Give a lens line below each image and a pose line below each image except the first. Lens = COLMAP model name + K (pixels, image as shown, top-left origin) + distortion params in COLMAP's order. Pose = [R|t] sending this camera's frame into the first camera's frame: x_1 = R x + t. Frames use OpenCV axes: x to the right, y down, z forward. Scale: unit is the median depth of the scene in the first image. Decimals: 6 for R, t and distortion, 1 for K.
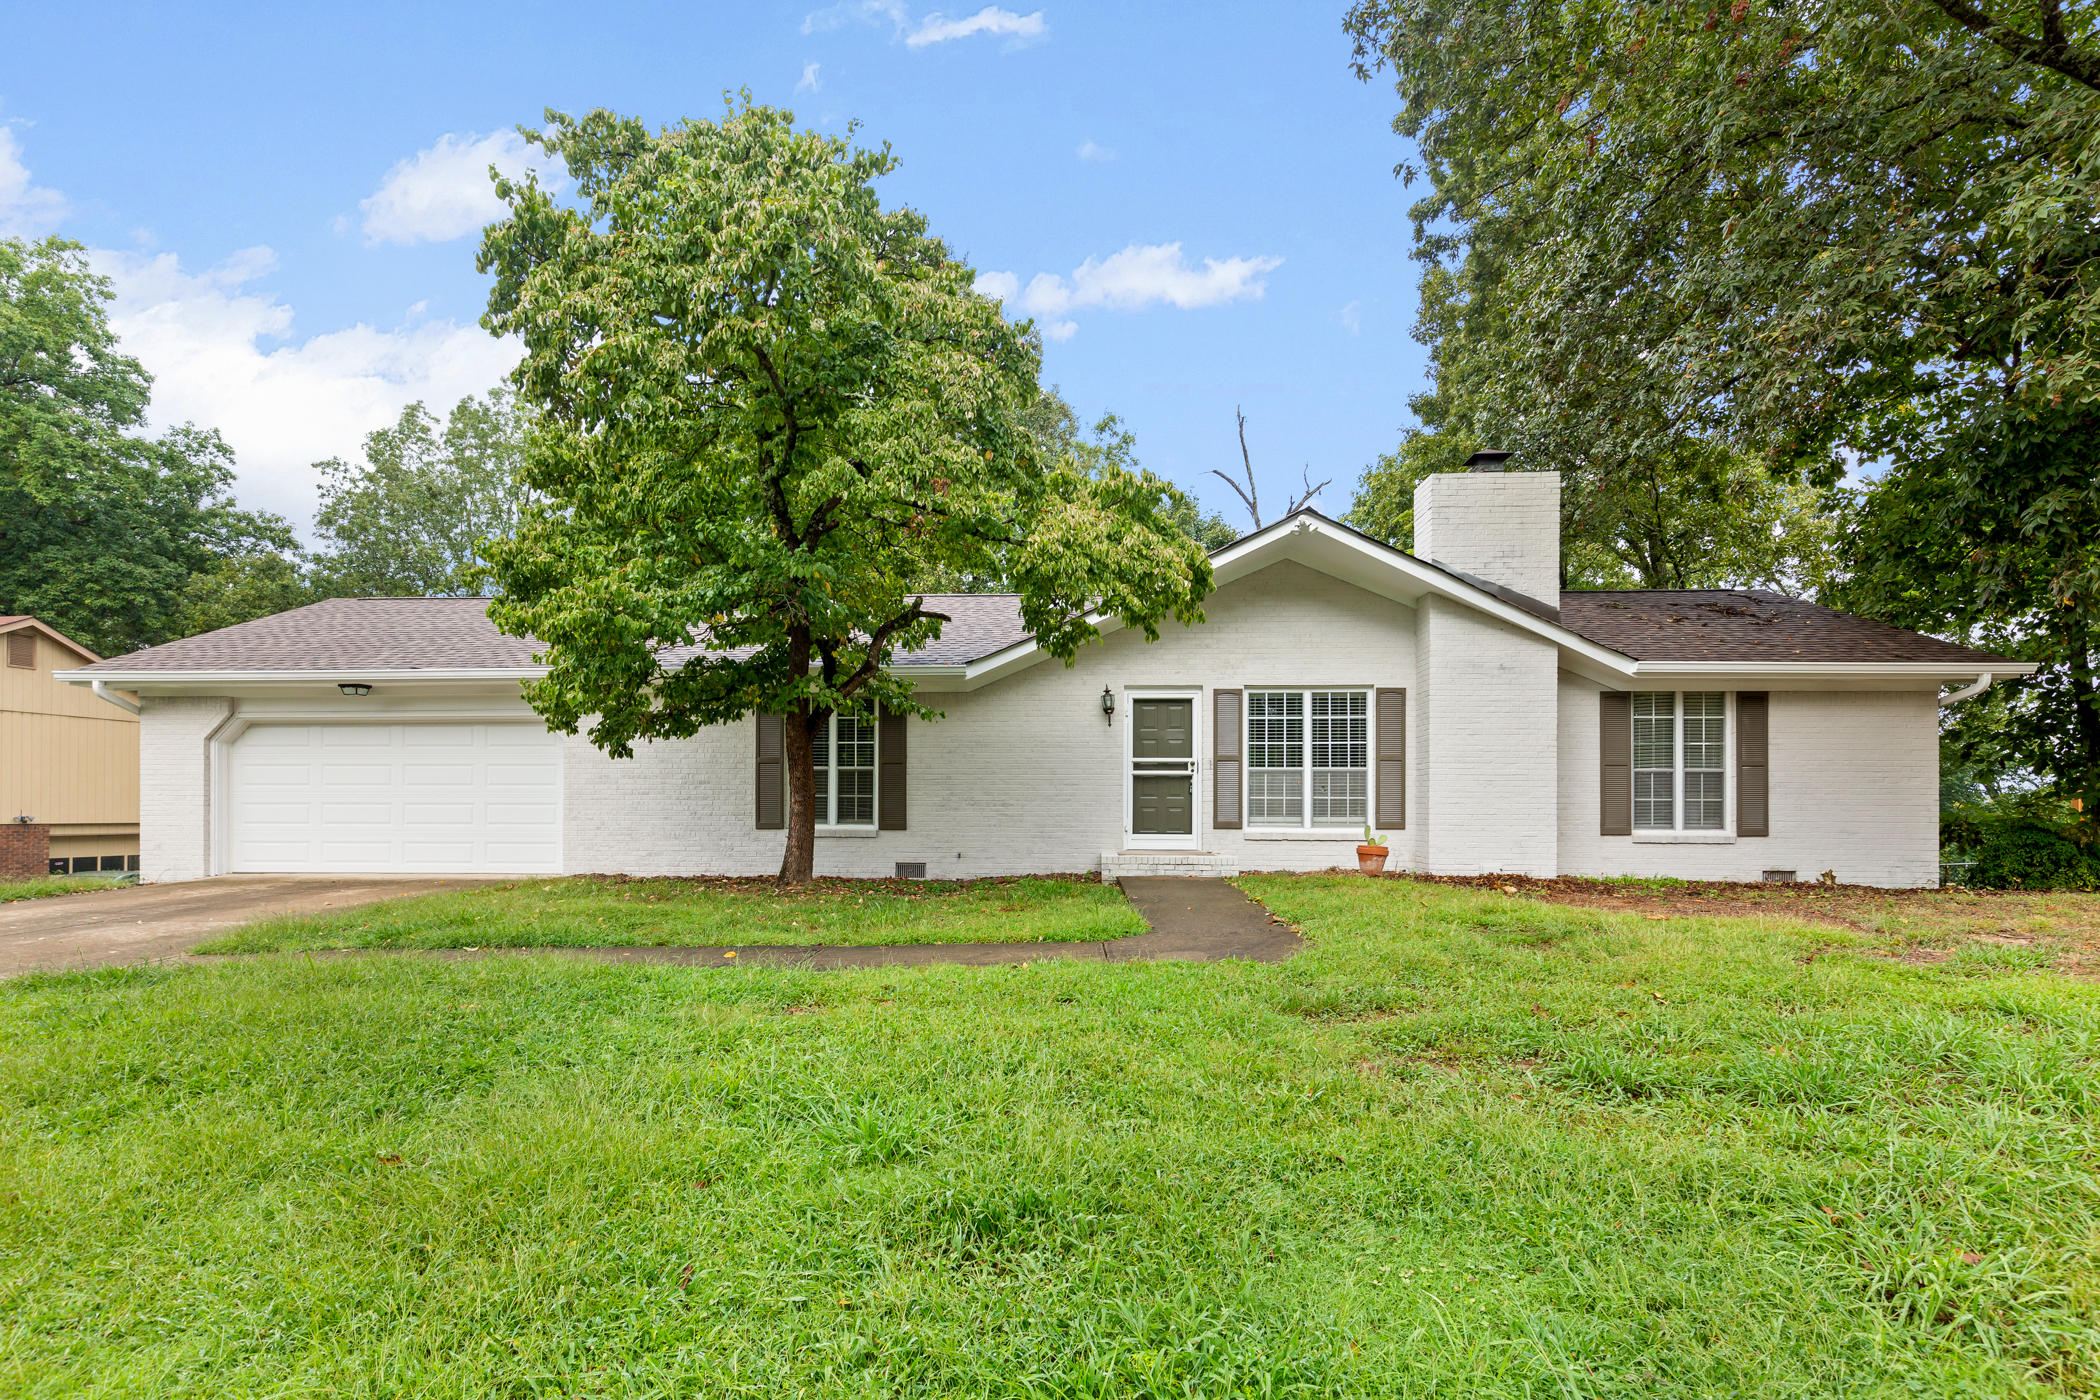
lens RADIAL K [[953.4, 0, 1037.8], [0, 953.4, 689.8], [0, 0, 1]] dist [0.003663, 0.000574]
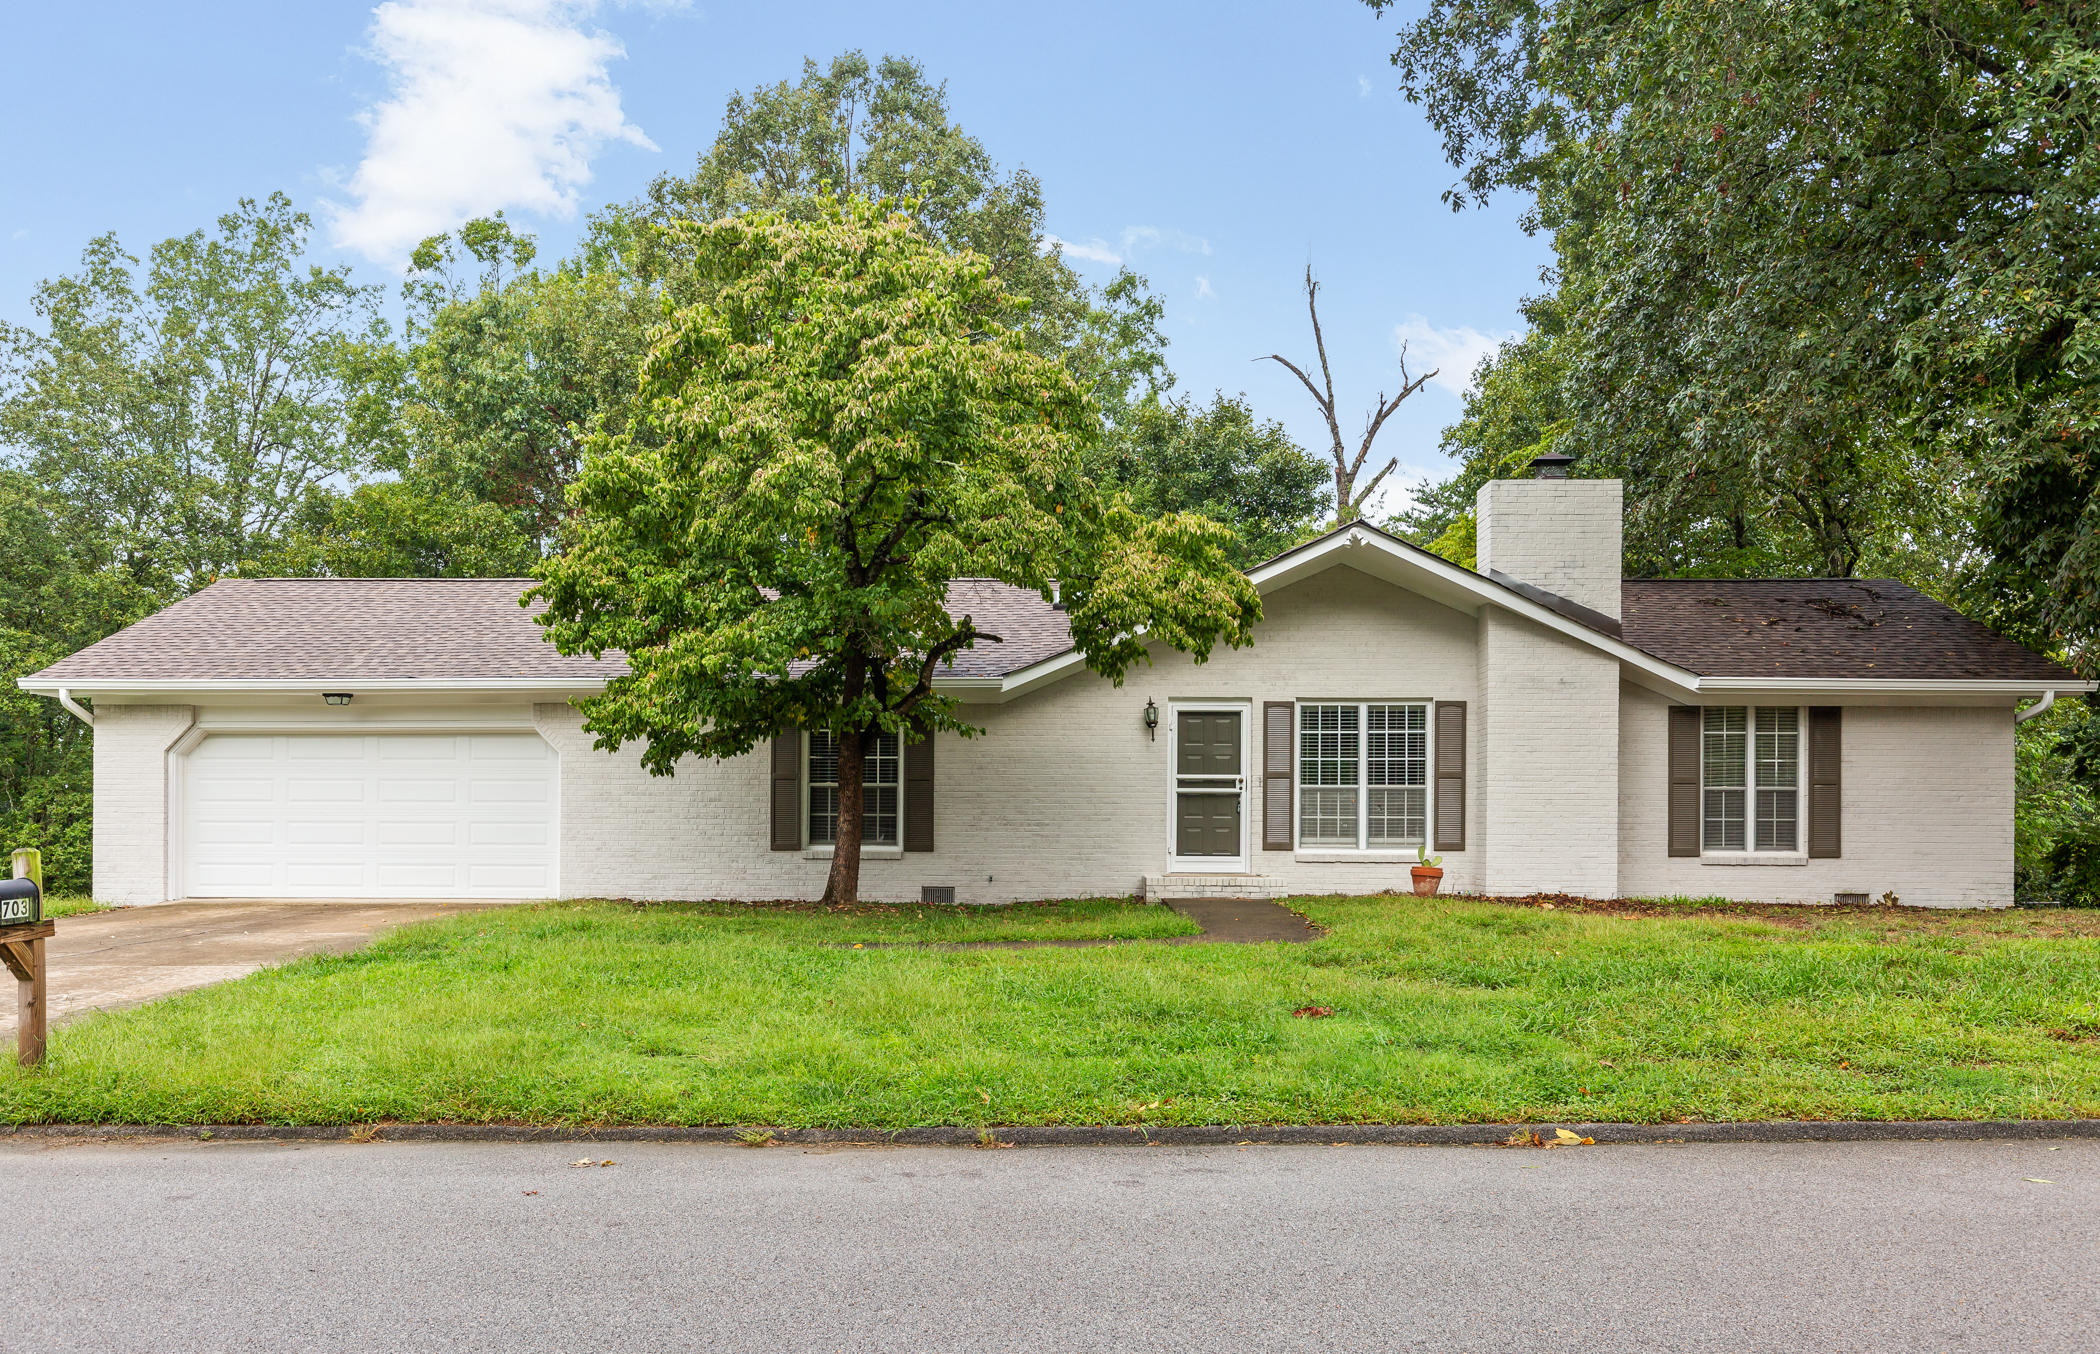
lens RADIAL K [[1573.5, 0, 1008.5], [0, 1573.5, 658.3], [0, 0, 1]] dist [0.000300, -0.000222]
pose [[0.999910, 0.002806, 0.013110, -0.087902], [-0.002978, 0.999909, 0.013137, -0.063304], [-0.013072, -0.013175, 0.999828, -0.549214]]
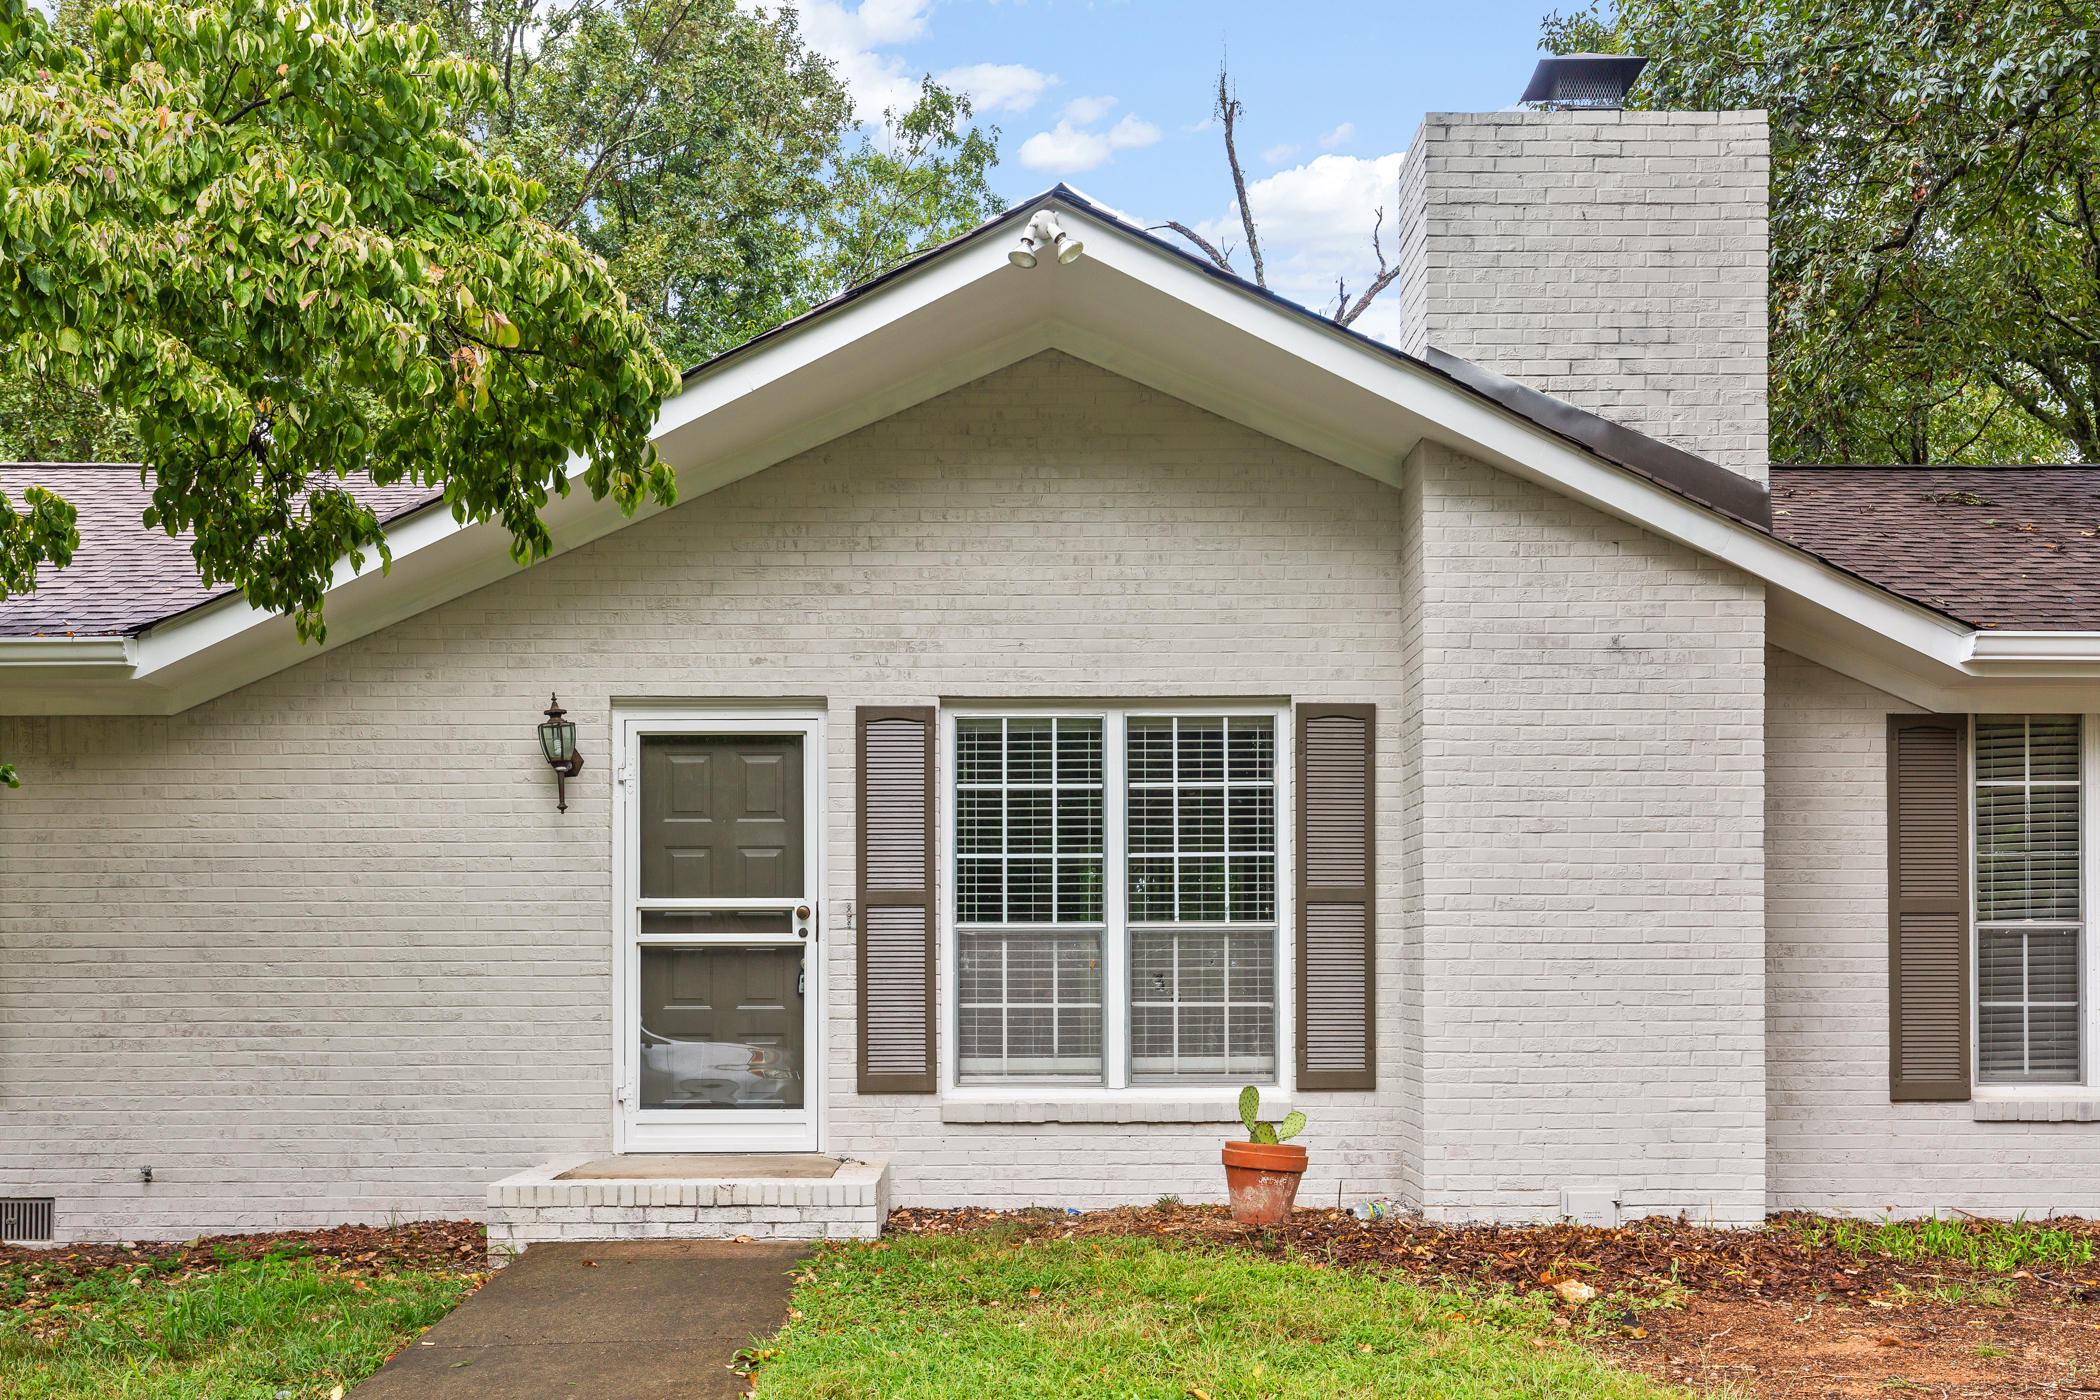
lens RADIAL K [[2014.8, 0, 1036.4], [0, 2014.8, 707.5], [0, 0, 1]] dist [0.007987, -0.003404]
pose [[0.998052, 0.000990, 0.062379, 0.206556], [-0.000518, 0.999971, -0.007571, 0.005169], [-0.062385, 0.007524, 0.998024, 0.234228]]
